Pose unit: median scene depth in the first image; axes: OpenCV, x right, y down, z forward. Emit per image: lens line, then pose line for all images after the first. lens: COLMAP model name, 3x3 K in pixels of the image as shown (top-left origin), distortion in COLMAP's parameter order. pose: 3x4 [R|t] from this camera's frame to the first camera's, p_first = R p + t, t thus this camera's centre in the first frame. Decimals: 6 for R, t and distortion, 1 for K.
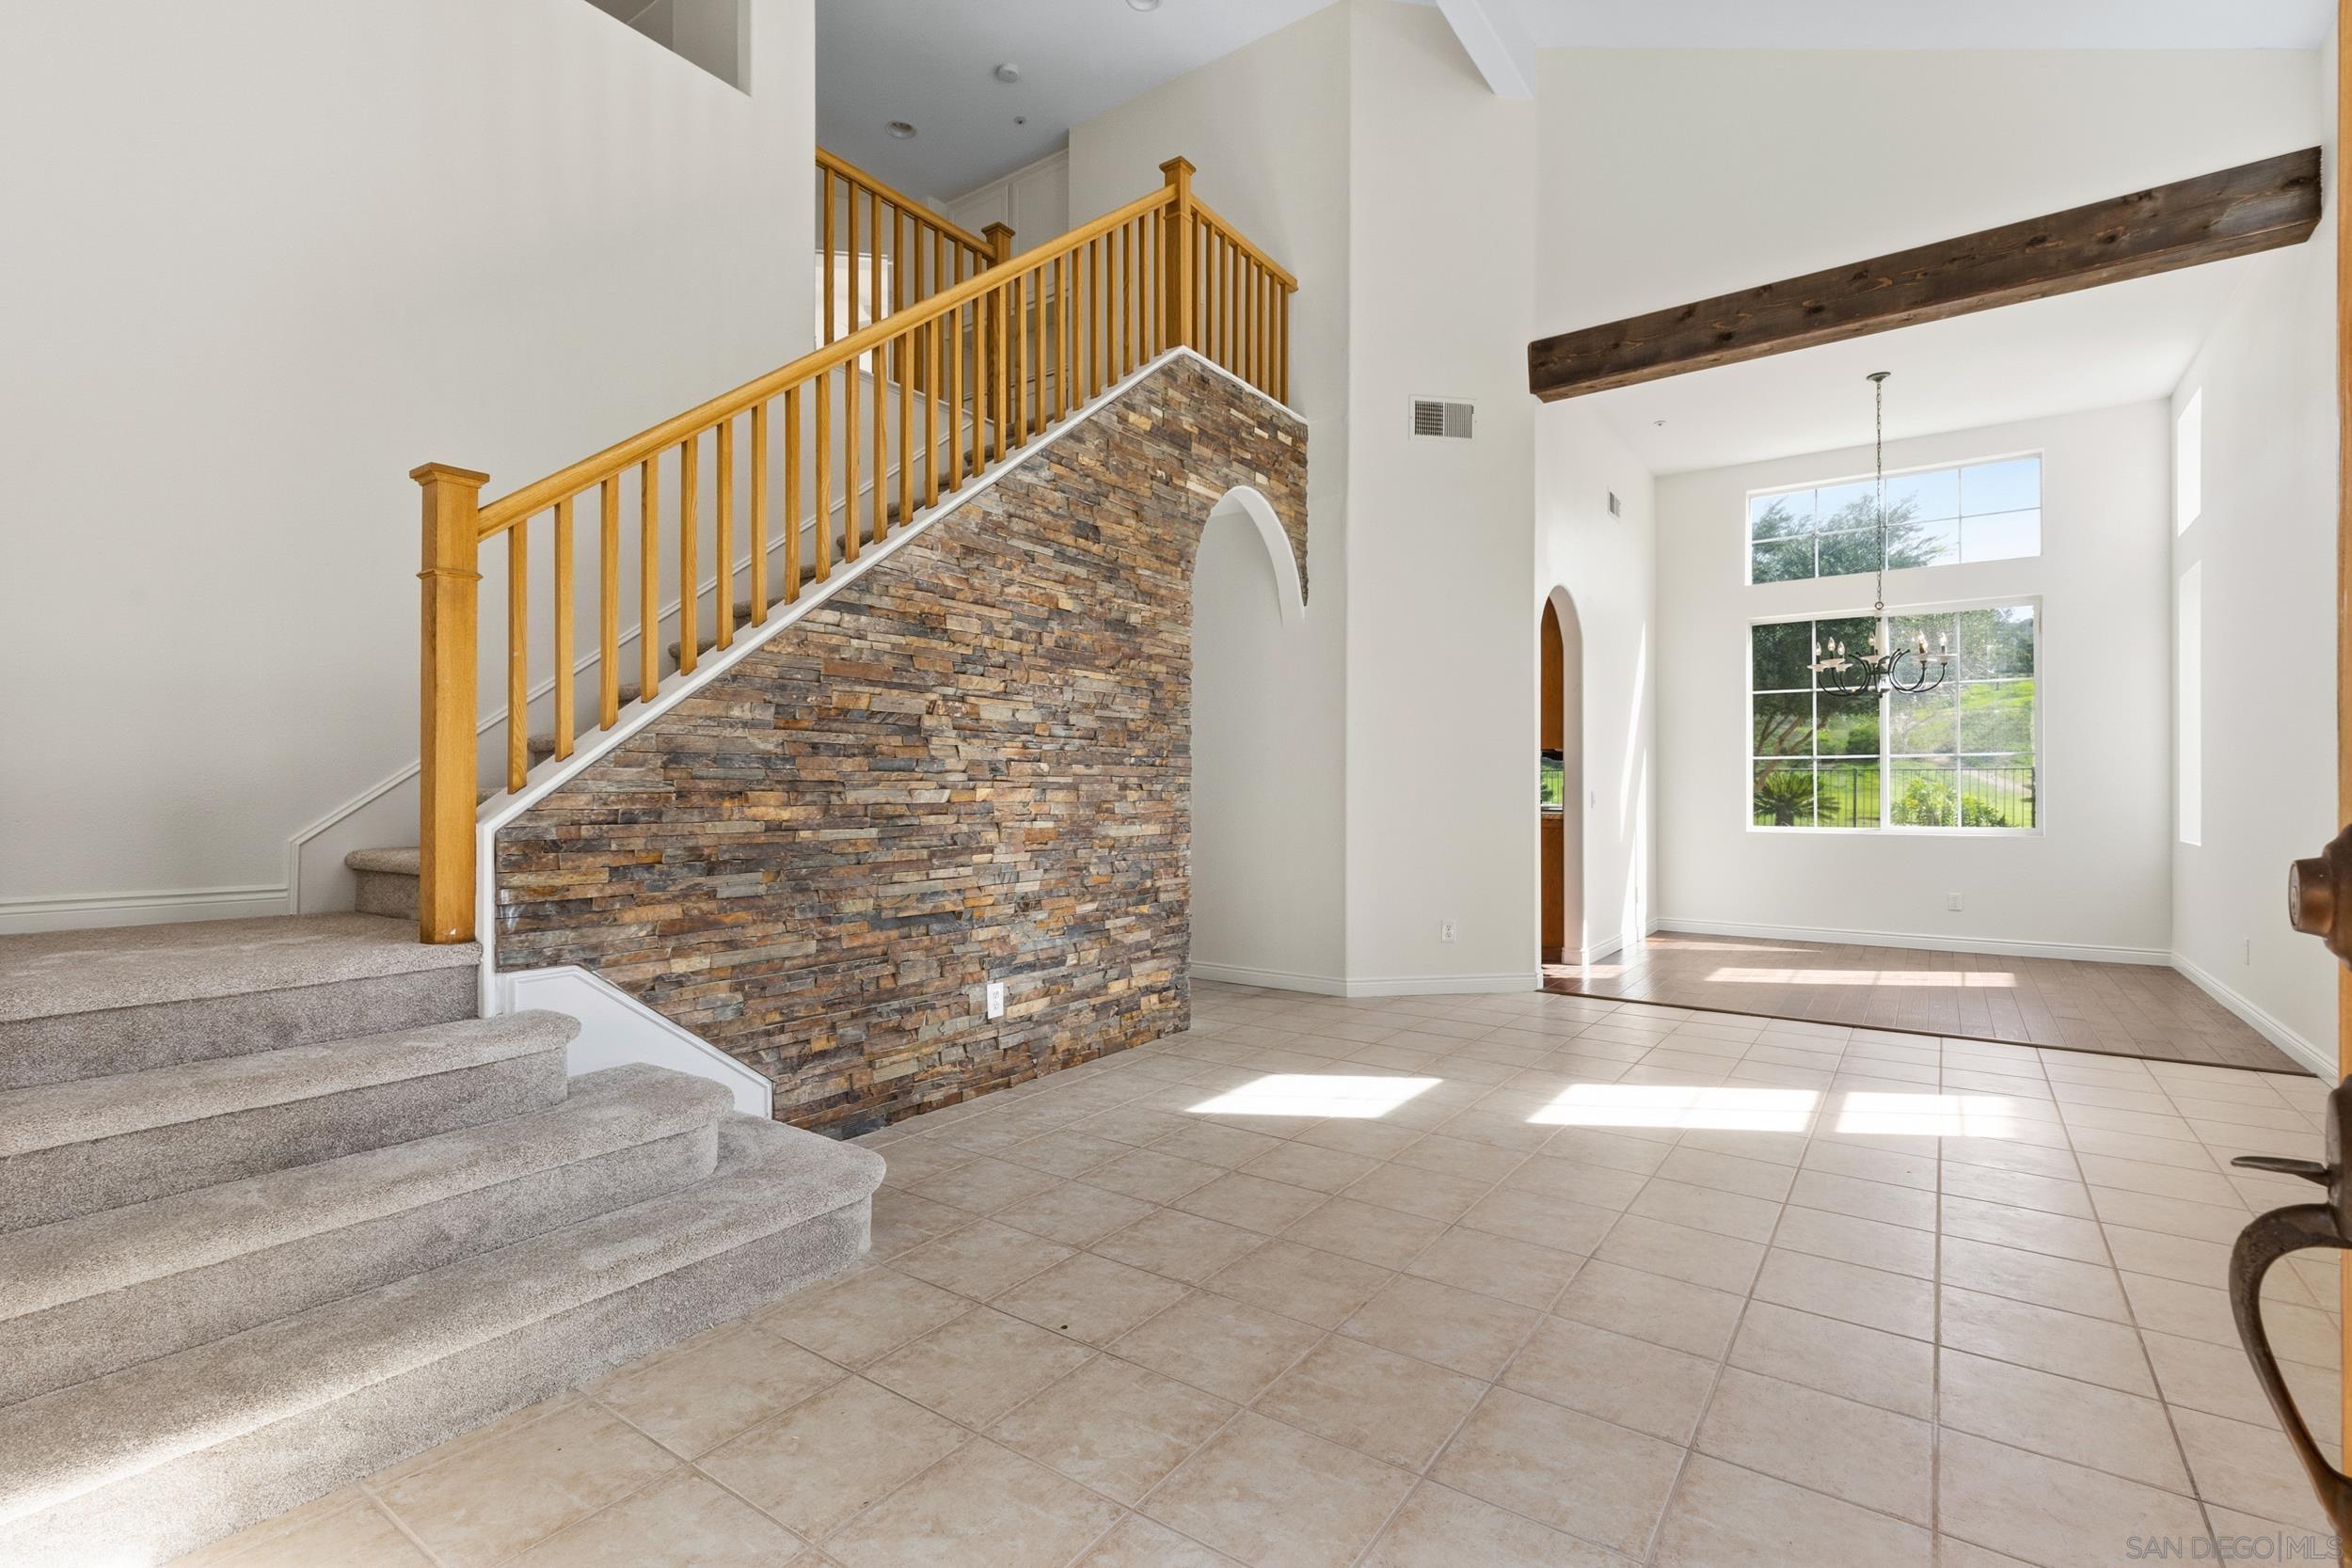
lens RADIAL K [[1060.1, 0, 1179.3], [0, 1060.1, 781.7], [0, 0, 1]] dist [0.008812, -0.001565]
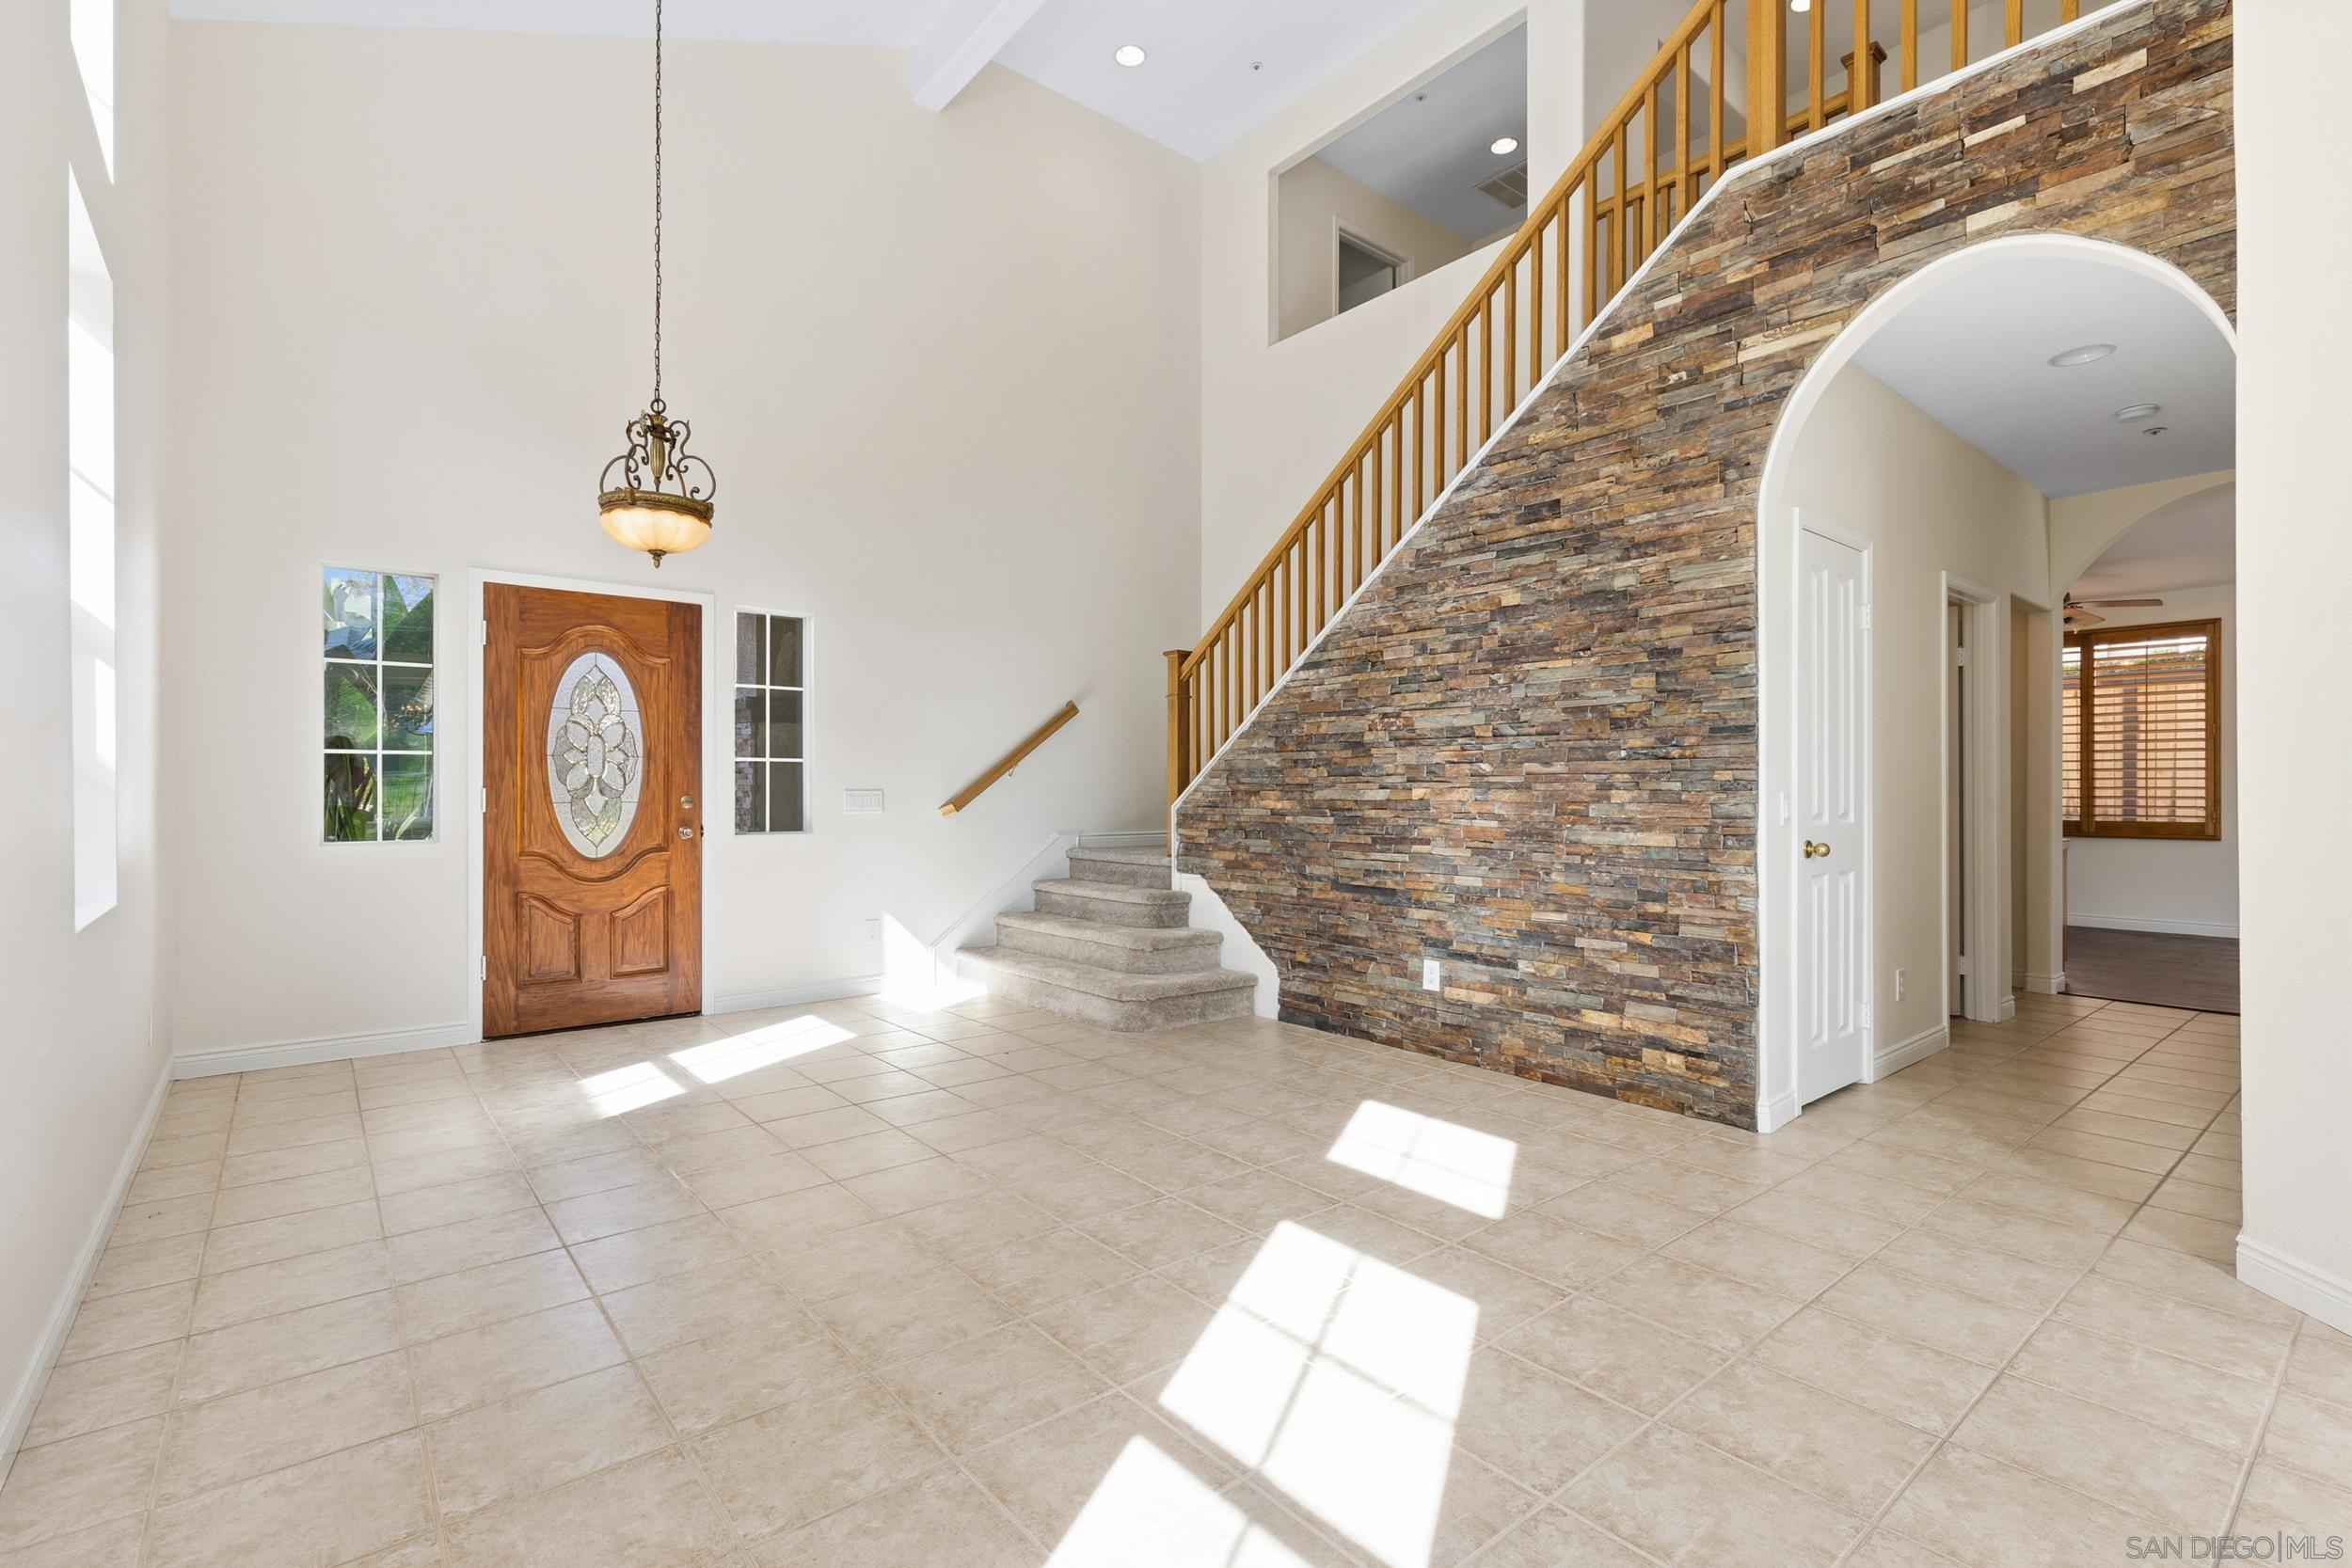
lens RADIAL K [[1060.1, 0, 1175.6], [0, 1060.1, 791.7], [0, 0, 1]] dist [0.008812, -0.001565]
pose [[-0.253908, -0.002921, -0.967224, 1.005832], [0.004381, 0.999982, -0.004170, 0.013561], [0.967219, -0.005296, -0.253890, 1.037539]]
